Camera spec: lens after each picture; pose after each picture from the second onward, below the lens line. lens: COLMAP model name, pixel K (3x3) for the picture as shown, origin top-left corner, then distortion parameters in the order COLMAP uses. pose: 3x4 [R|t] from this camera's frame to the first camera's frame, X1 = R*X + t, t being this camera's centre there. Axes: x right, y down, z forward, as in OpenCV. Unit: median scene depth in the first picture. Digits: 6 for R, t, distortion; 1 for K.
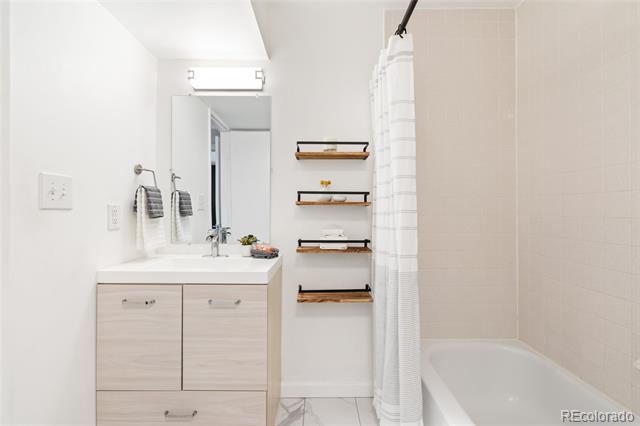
lens RADIAL K [[290.2, 0, 324.1], [0, 290.2, 214.3], [0, 0, 1]] dist [-0.006576, 0.003212]
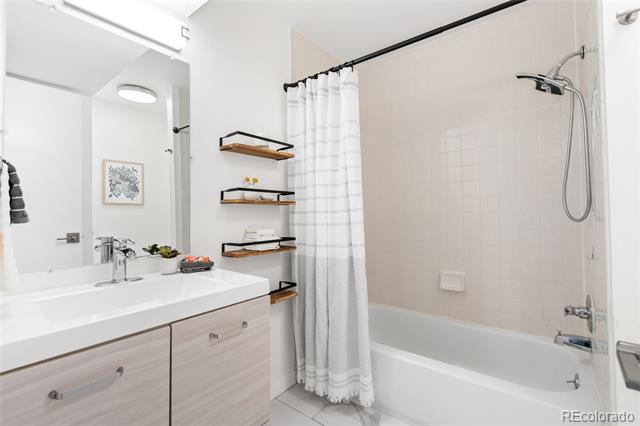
lens RADIAL K [[290.2, 0, 325.7], [0, 290.2, 209.1], [0, 0, 1]] dist [-0.006576, 0.003212]
pose [[0.617833, -0.003961, 0.786299, -0.599297], [0.020906, 0.999717, -0.011391, 0.000898], [-0.786031, 0.023476, 0.617741, 0.248349]]
